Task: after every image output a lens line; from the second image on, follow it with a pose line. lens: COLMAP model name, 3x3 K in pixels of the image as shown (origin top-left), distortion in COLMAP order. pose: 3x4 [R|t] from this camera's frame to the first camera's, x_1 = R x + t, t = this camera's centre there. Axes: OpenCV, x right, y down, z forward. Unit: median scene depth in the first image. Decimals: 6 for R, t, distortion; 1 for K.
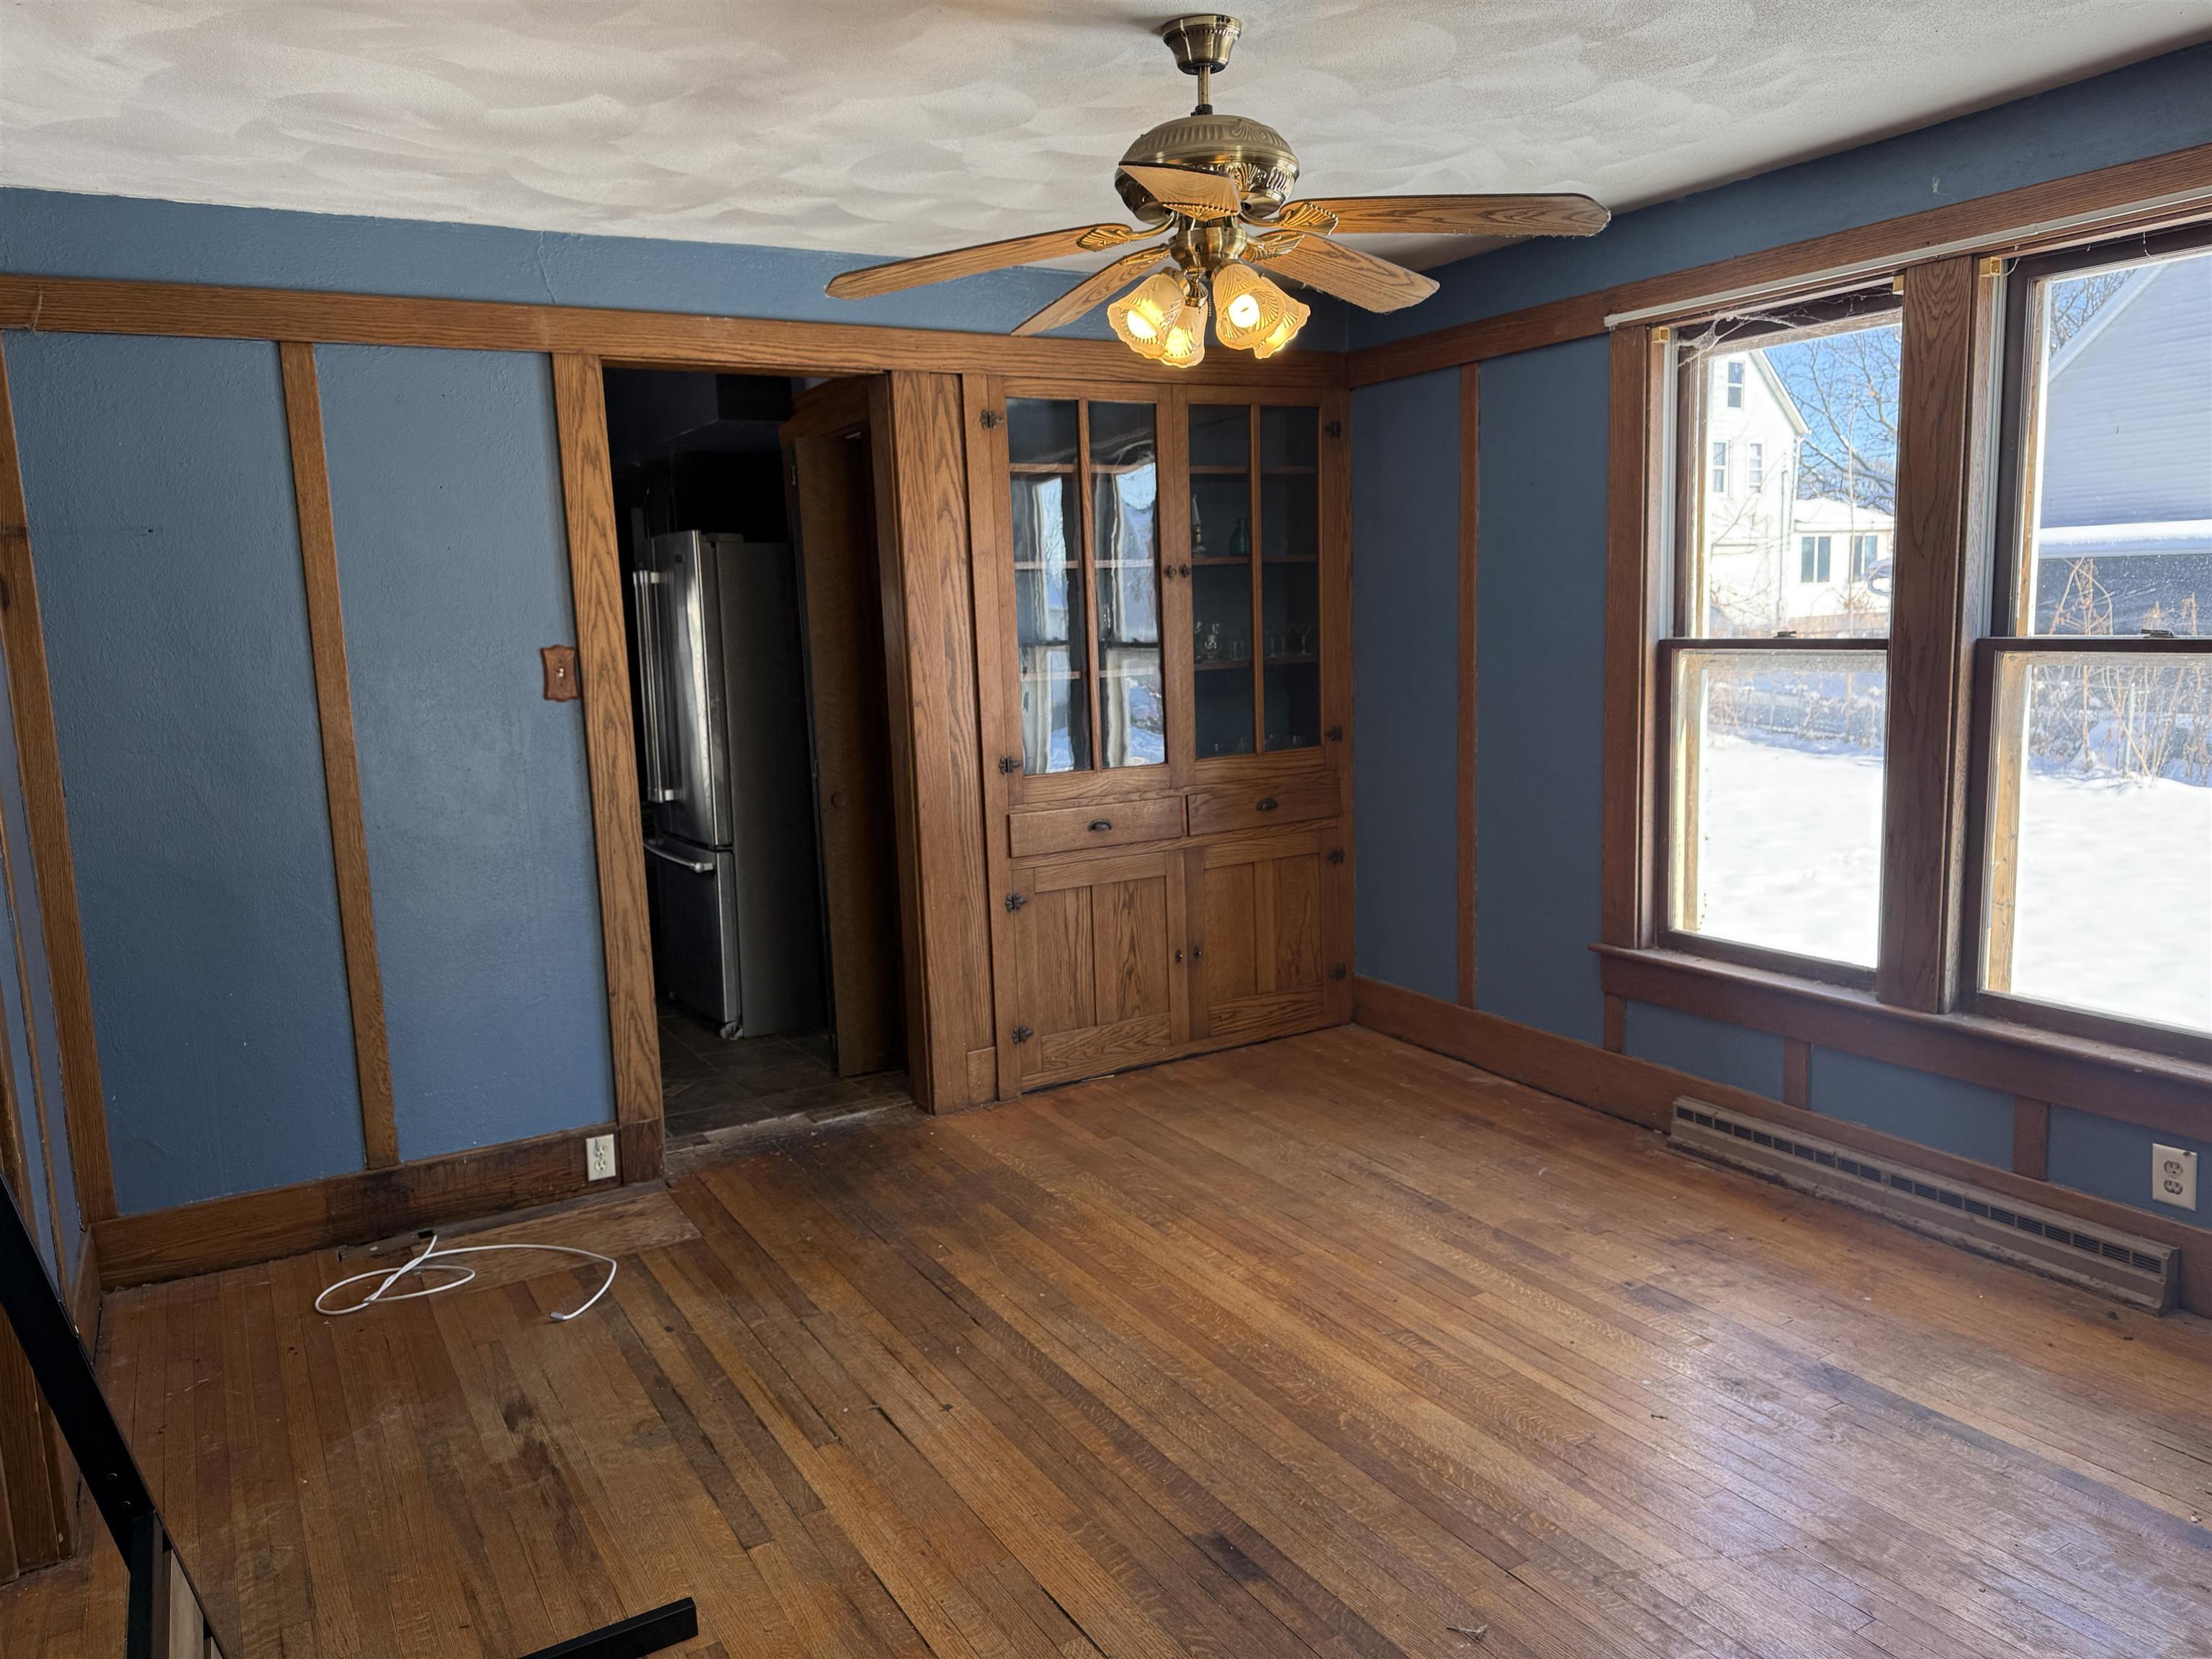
lens RADIAL K [[1570.8, 0, 1108.4], [0, 1570.8, 836.6], [0, 0, 1]] dist [0.119474, -0.156030]
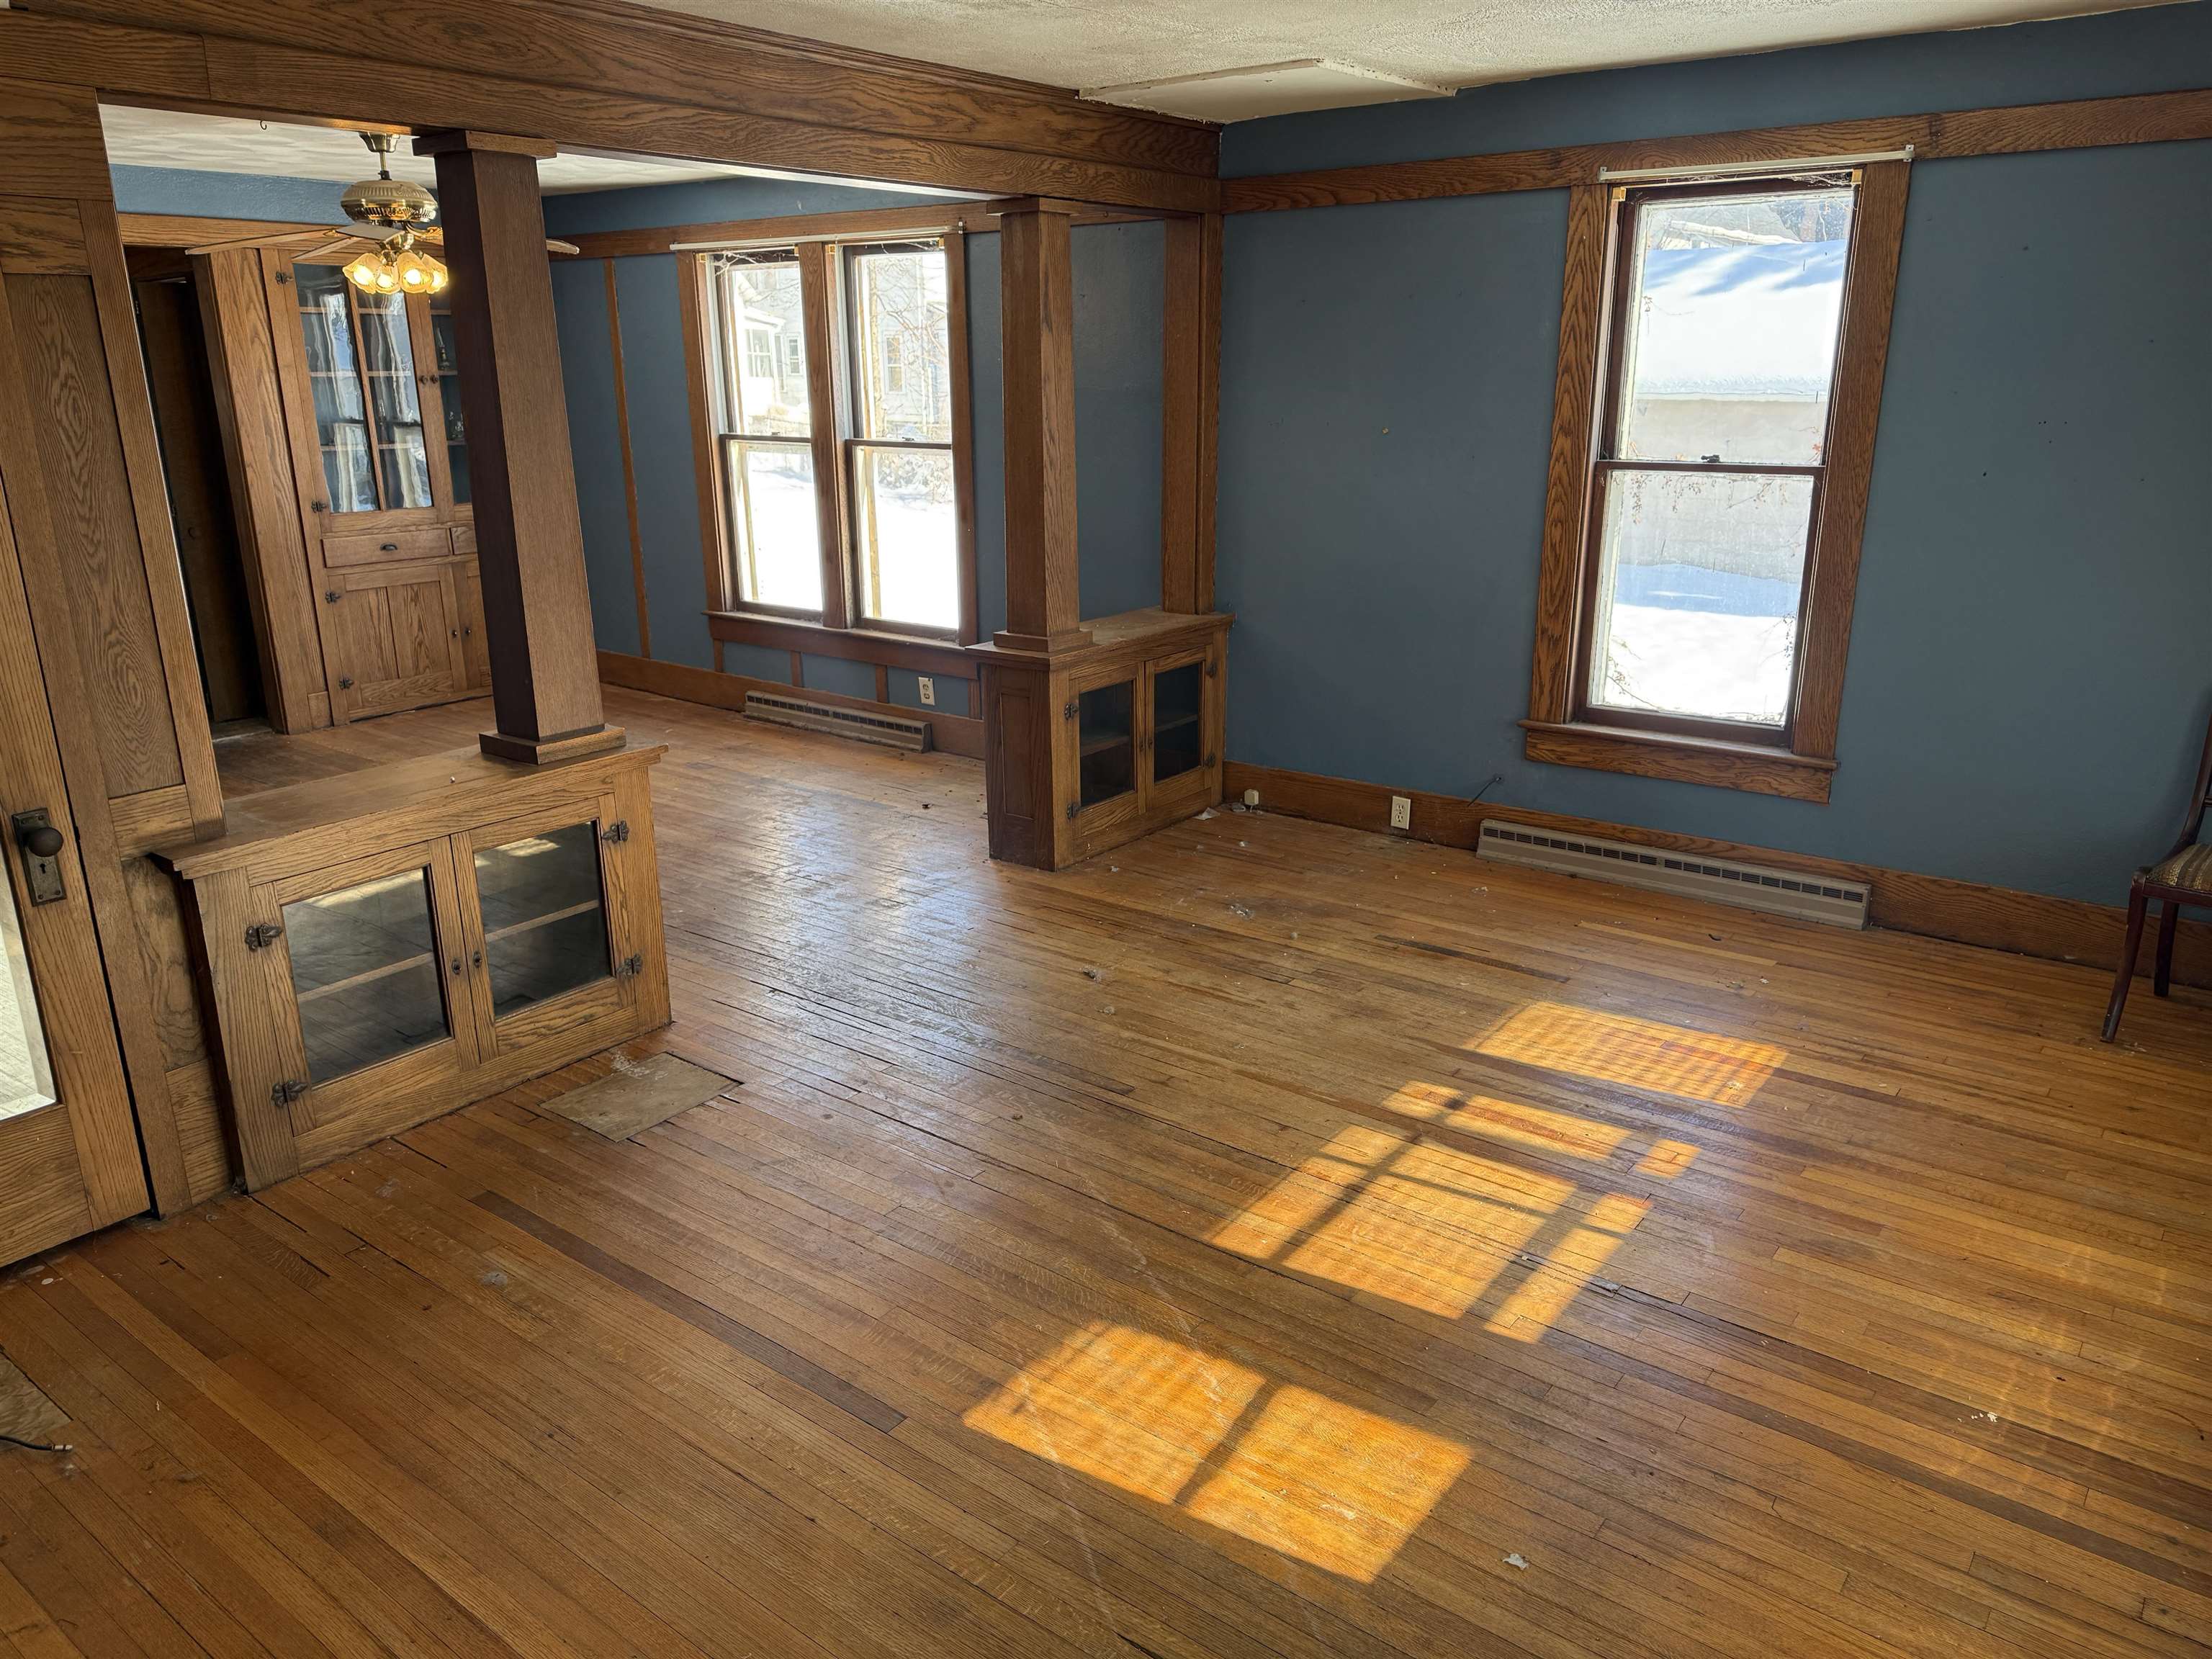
lens RADIAL K [[1562.5, 0, 1106.0], [0, 1562.5, 829.5], [0, 0, 1]] dist [0.052709, -0.069431]
pose [[0.927827, -0.078913, 0.364567, 0.064638], [0.028617, 0.989544, 0.141364, 0.071629], [-0.371910, -0.120729, 0.920384, -0.754948]]
